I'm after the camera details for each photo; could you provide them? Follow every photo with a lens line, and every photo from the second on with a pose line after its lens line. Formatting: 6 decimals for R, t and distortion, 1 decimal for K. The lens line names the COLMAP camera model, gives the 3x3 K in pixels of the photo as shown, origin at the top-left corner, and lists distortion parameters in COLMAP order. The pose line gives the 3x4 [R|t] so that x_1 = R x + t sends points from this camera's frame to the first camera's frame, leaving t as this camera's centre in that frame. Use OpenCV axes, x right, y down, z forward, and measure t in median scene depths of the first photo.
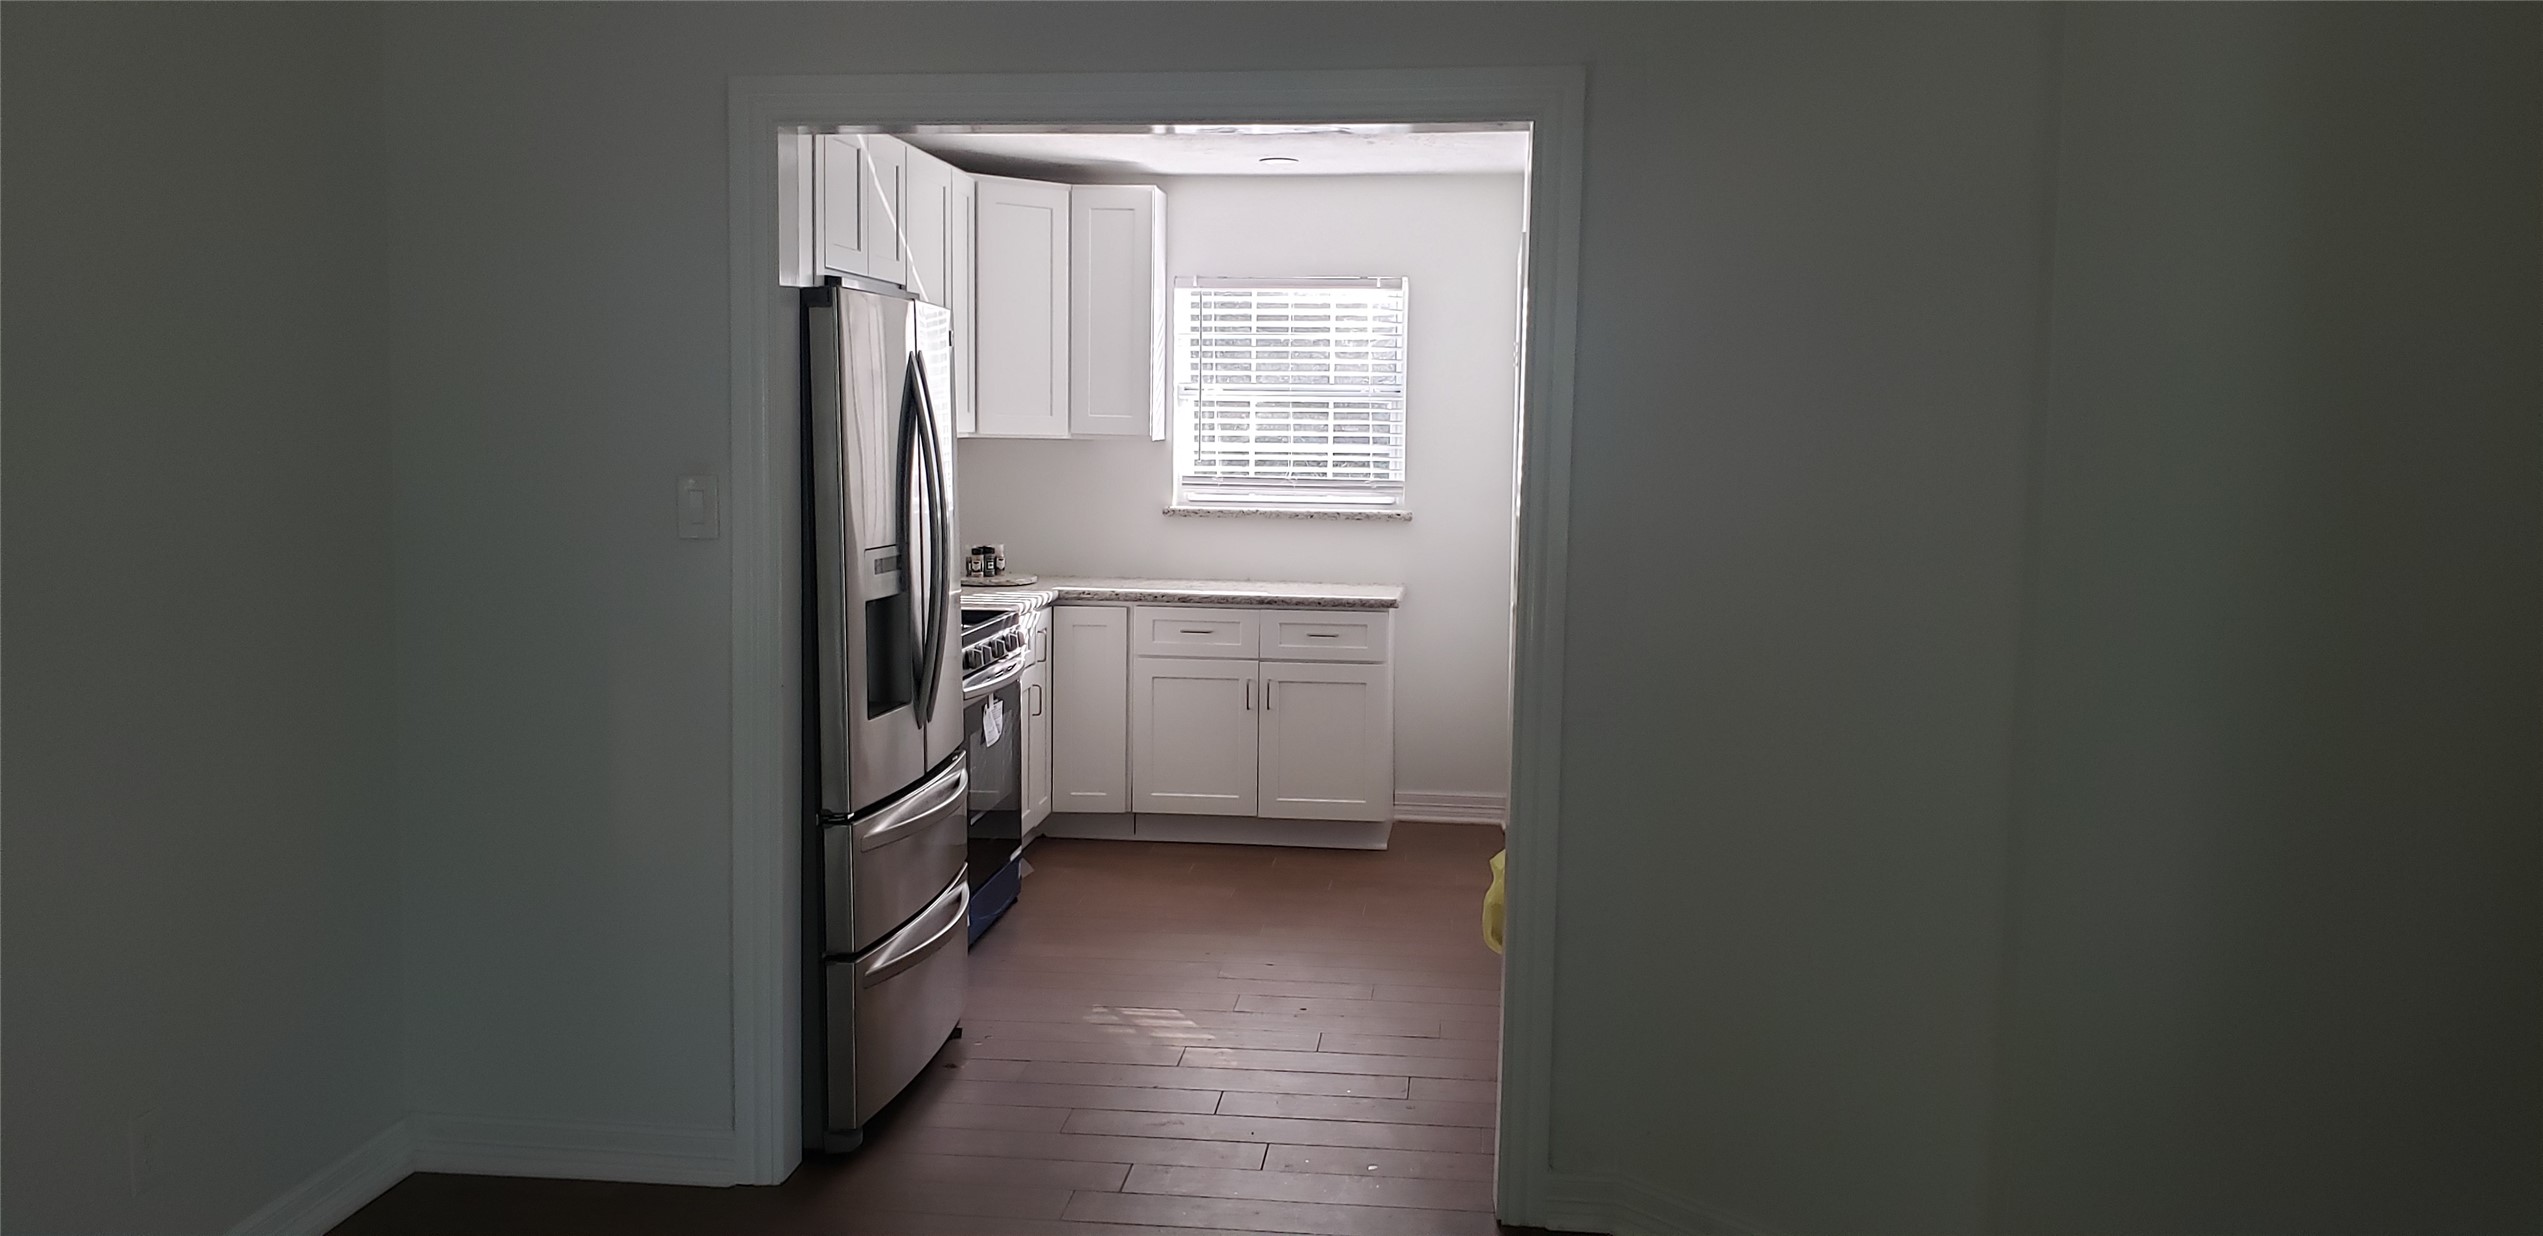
lens RADIAL K [[1969.5, 0, 1238.2], [0, 1969.5, 674.0], [0, 0, 1]] dist [0.076246, -0.102831]
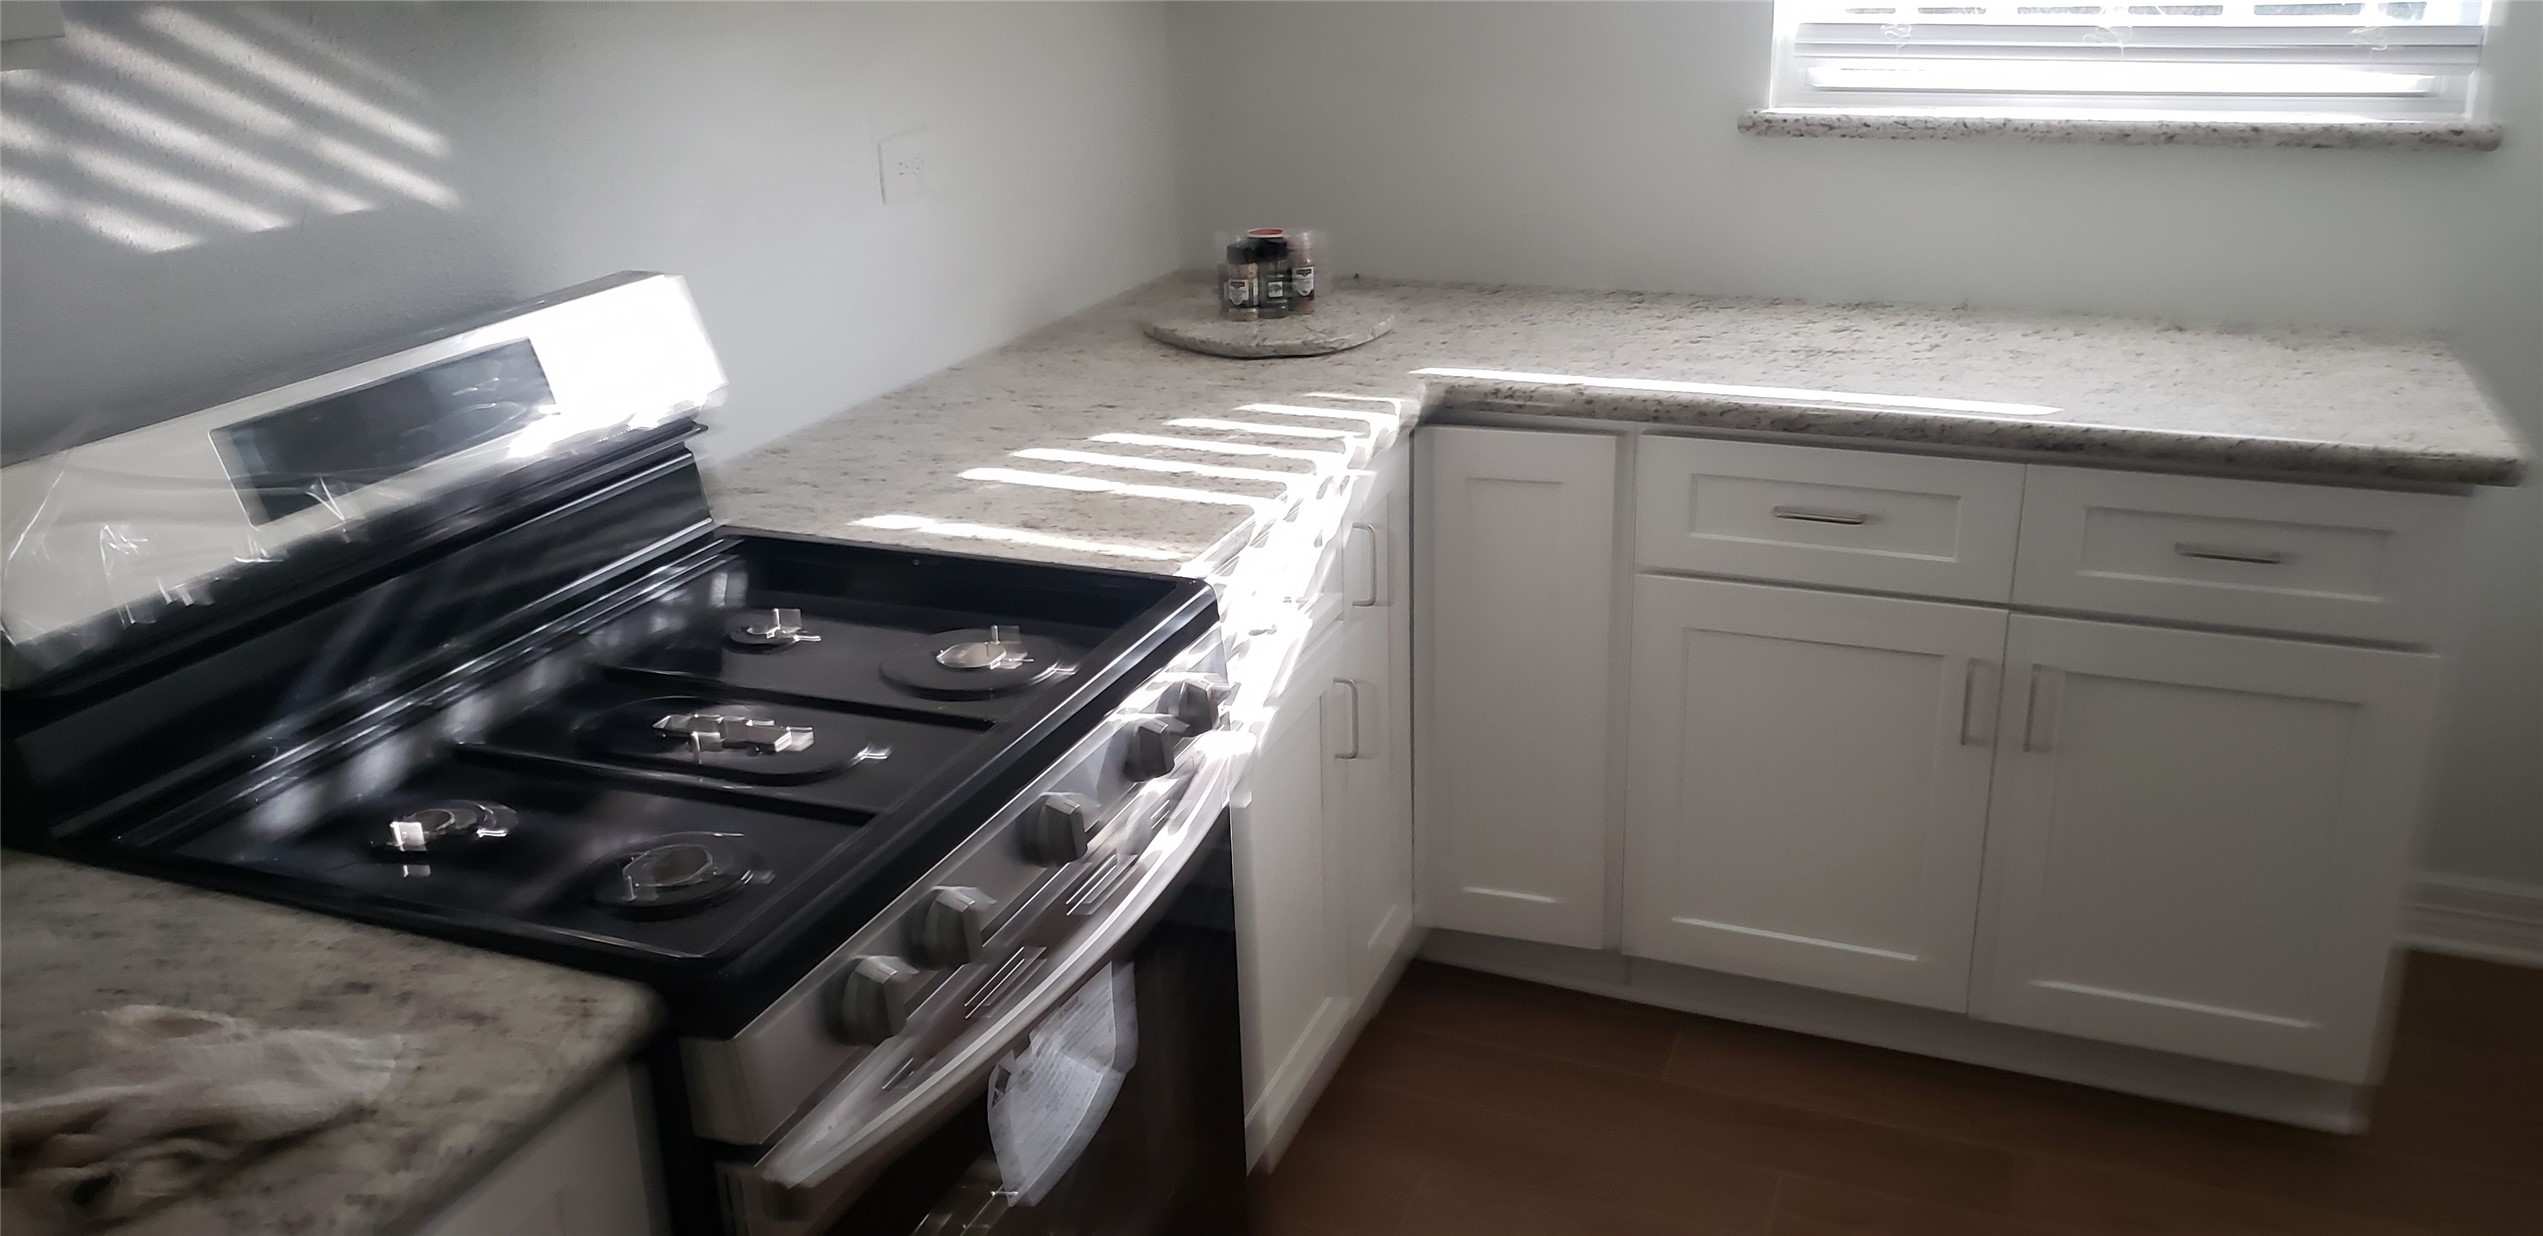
lens RADIAL K [[1969.5, 0, 1265.4], [0, 1969.5, 618.3], [0, 0, 1]] dist [0.076246, -0.102831]
pose [[0.964978, 0.055764, -0.256335, -0.025214], [0.005552, 0.972585, 0.232480, -0.085081], [0.262272, -0.225761, 0.938214, 0.639675]]
